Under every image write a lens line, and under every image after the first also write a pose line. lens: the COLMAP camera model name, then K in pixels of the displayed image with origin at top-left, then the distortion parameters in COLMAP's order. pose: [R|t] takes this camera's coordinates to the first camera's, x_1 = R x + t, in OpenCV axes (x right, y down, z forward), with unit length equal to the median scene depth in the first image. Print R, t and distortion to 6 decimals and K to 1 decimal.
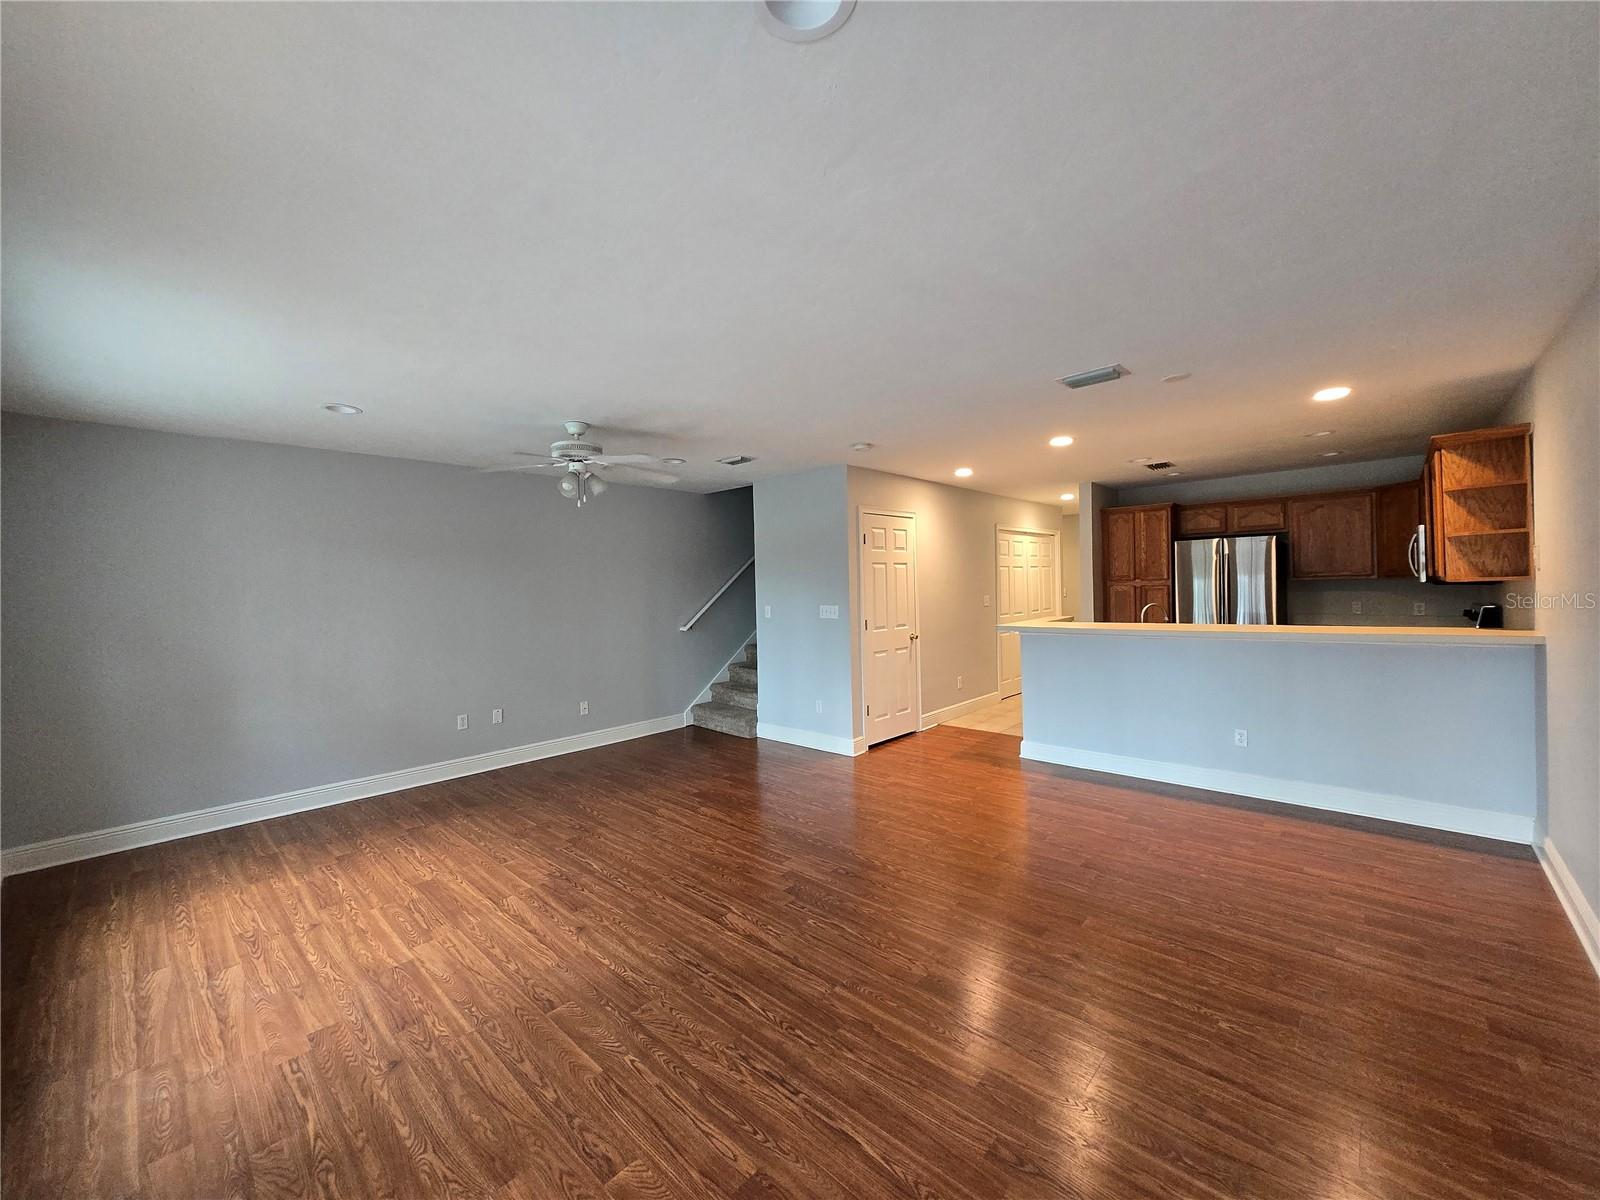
lens RADIAL K [[629.4, 0, 796.4], [0, 629.4, 589.4], [0, 0, 1]] dist [0.000278, 0.001281]
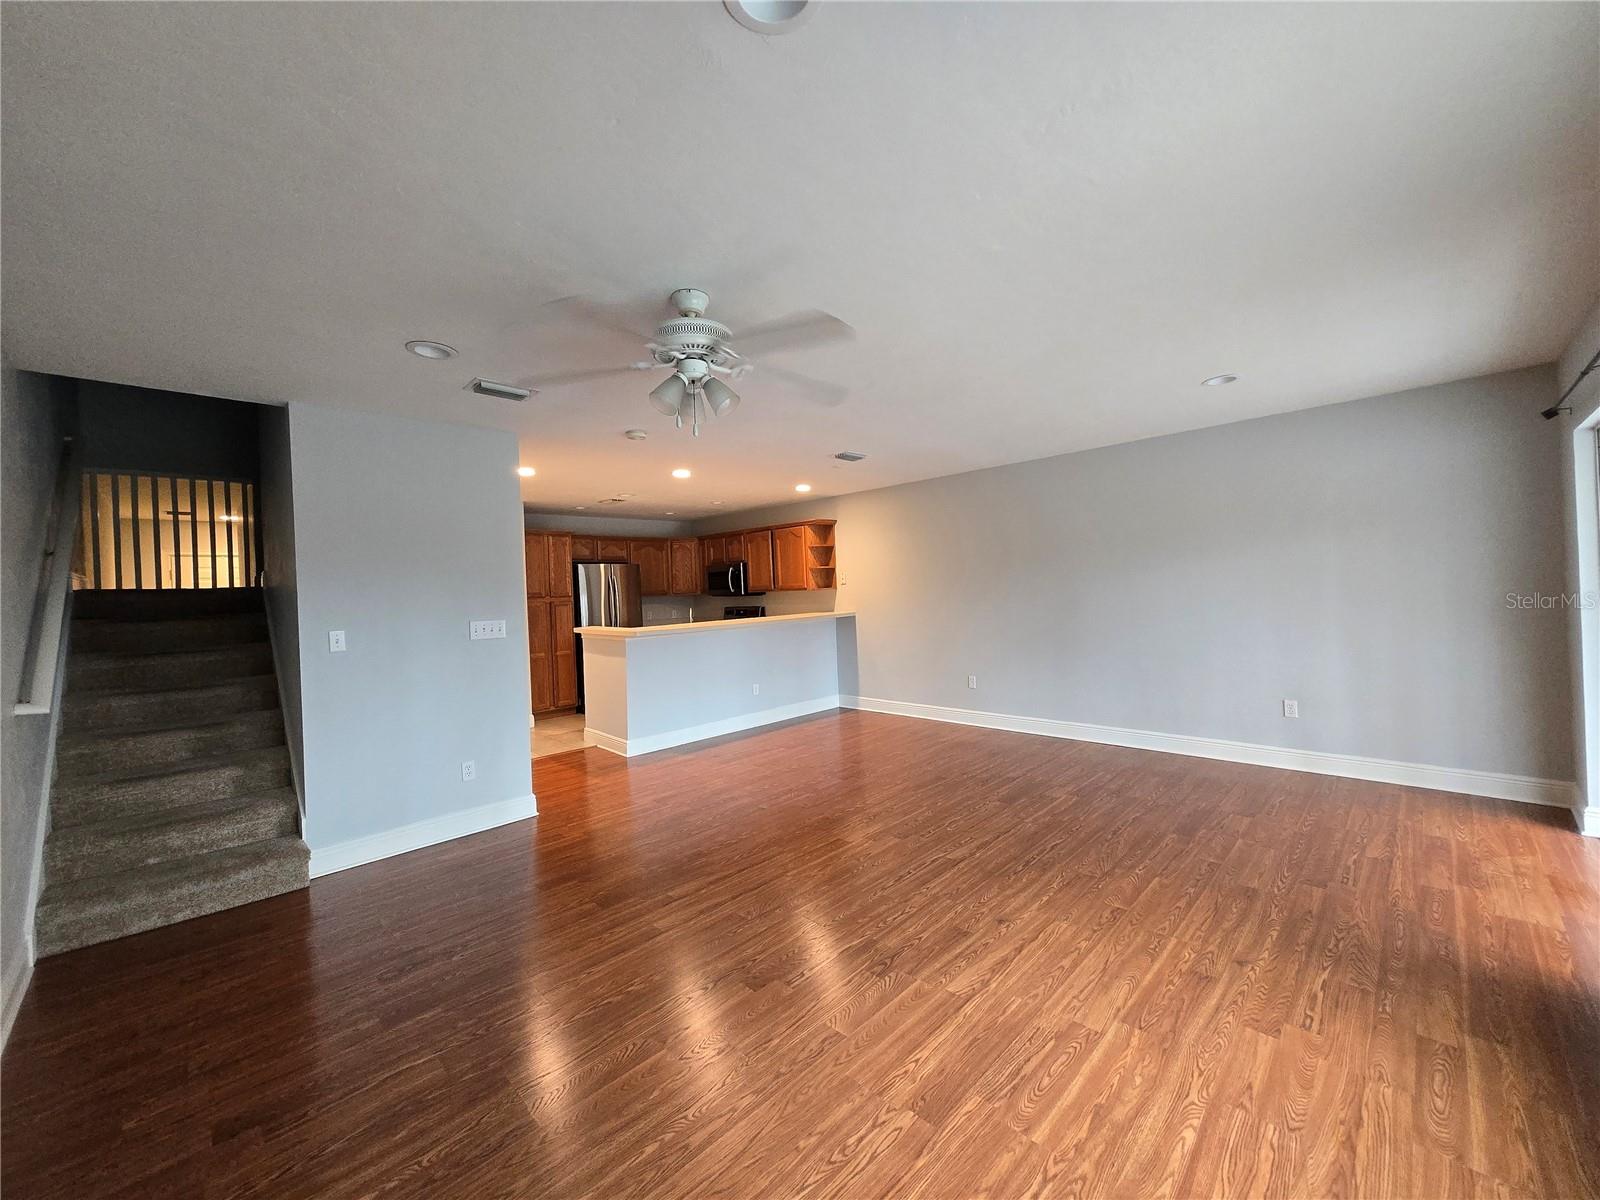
lens RADIAL K [[629.4, 0, 801.0], [0, 629.4, 594.9], [0, 0, 1]] dist [0.000278, 0.001281]
pose [[0.033041, 0.016454, 0.999319, -1.056983], [0.043318, 0.998901, -0.017880, 0.039038], [-0.998515, 0.043879, 0.032292, 1.005183]]
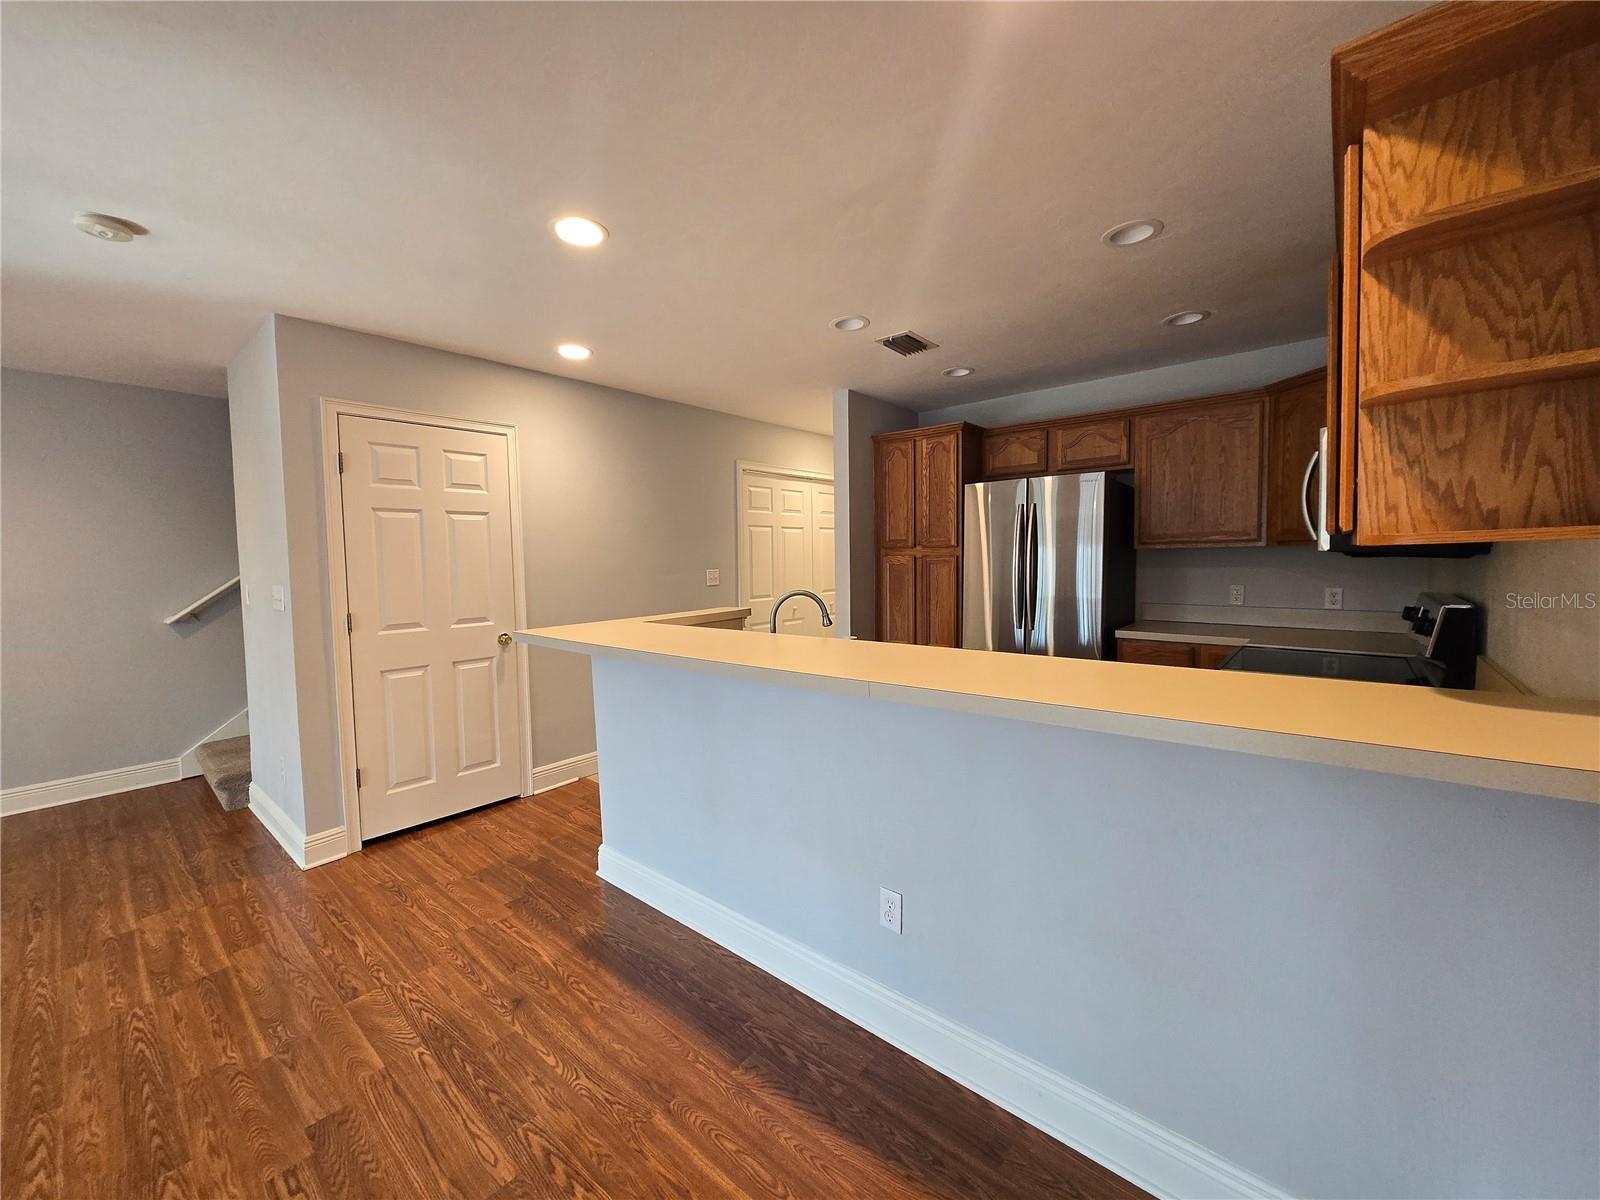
lens RADIAL K [[629.4, 0, 796.1], [0, 629.4, 588.6], [0, 0, 1]] dist [0.000278, 0.001281]
pose [[0.998914, 0.006743, 0.046092, 0.753029], [-0.008835, 0.998933, 0.045322, -0.001471], [-0.045737, -0.045680, 0.997909, 0.711907]]
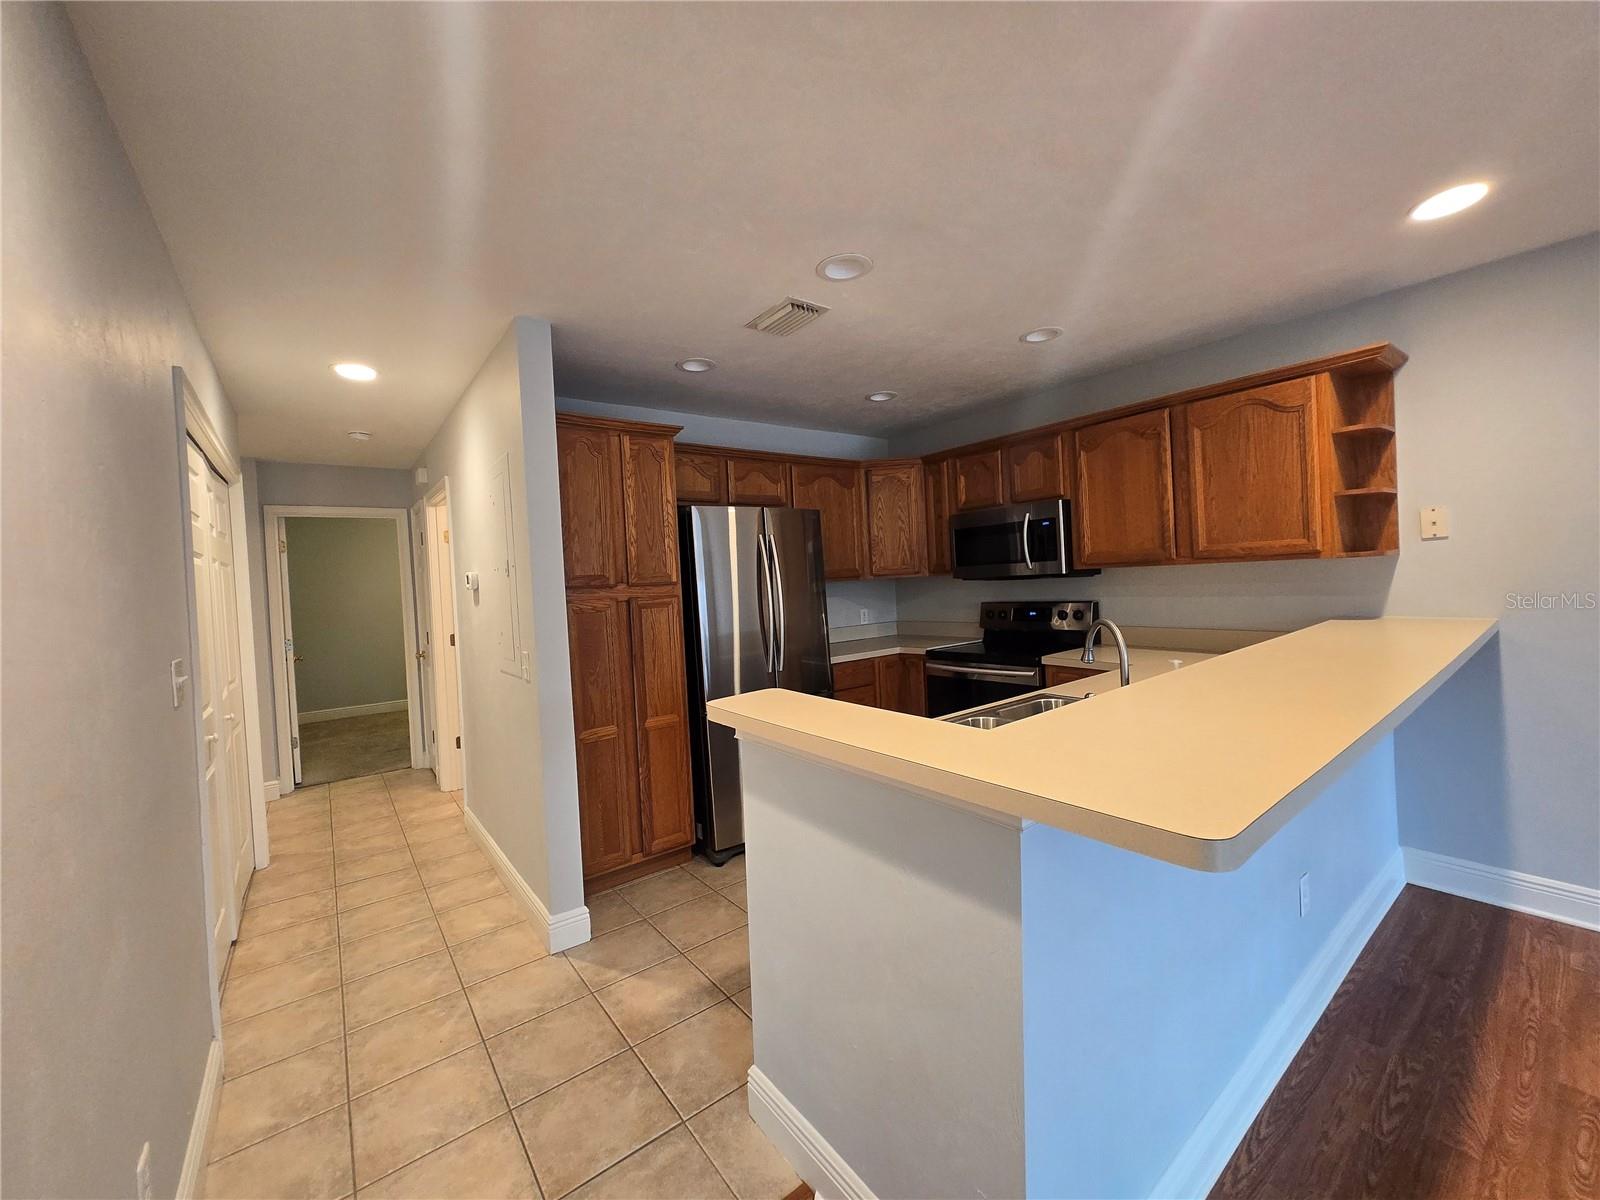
lens RADIAL K [[629.4, 0, 801.5], [0, 629.4, 592.3], [0, 0, 1]] dist [0.000278, 0.001281]
pose [[0.160180, -0.001472, 0.987087, 0.234438], [0.053677, 0.998532, -0.007221, -0.000647], [-0.985627, 0.054141, 0.160023, 1.550741]]
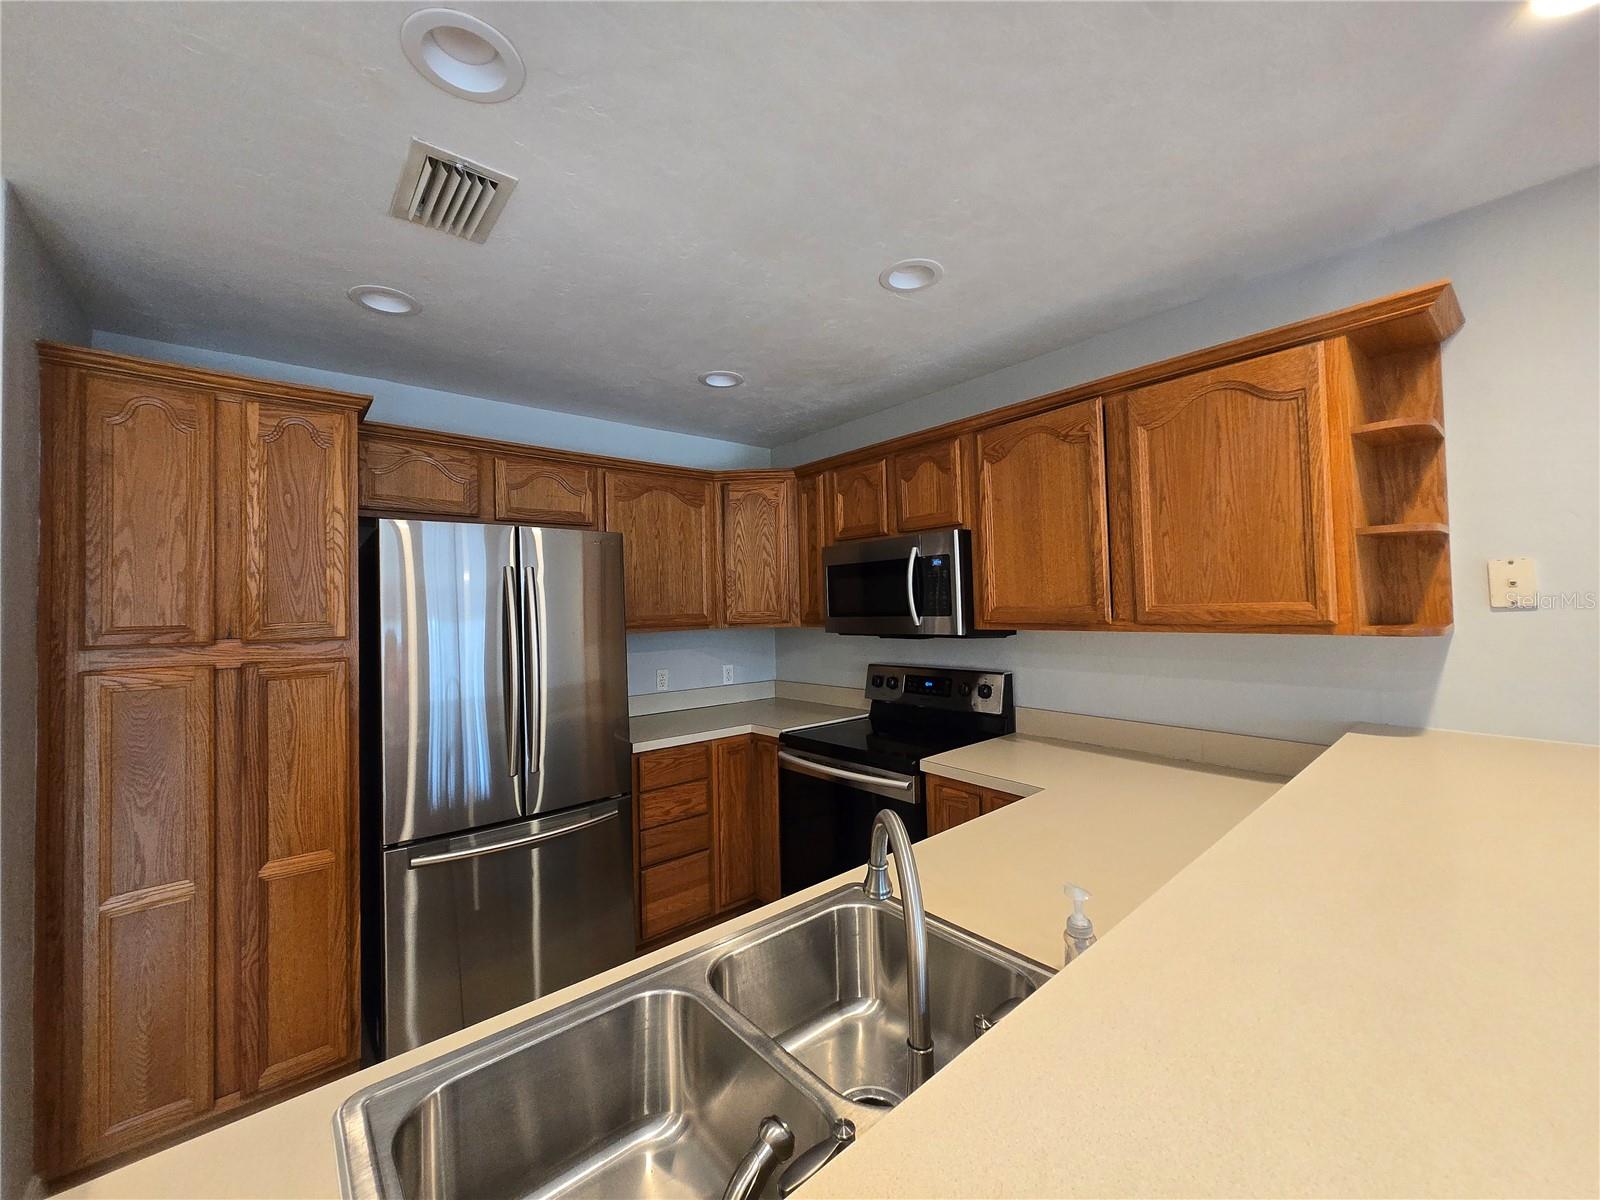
lens RADIAL K [[629.4, 0, 802.4], [0, 629.4, 591.0], [0, 0, 1]] dist [0.000278, 0.001281]
pose [[0.111883, 0.048758, 0.992524, 0.574757], [0.027465, 0.998262, -0.052136, -0.032191], [-0.993342, 0.033092, 0.110349, 1.392515]]
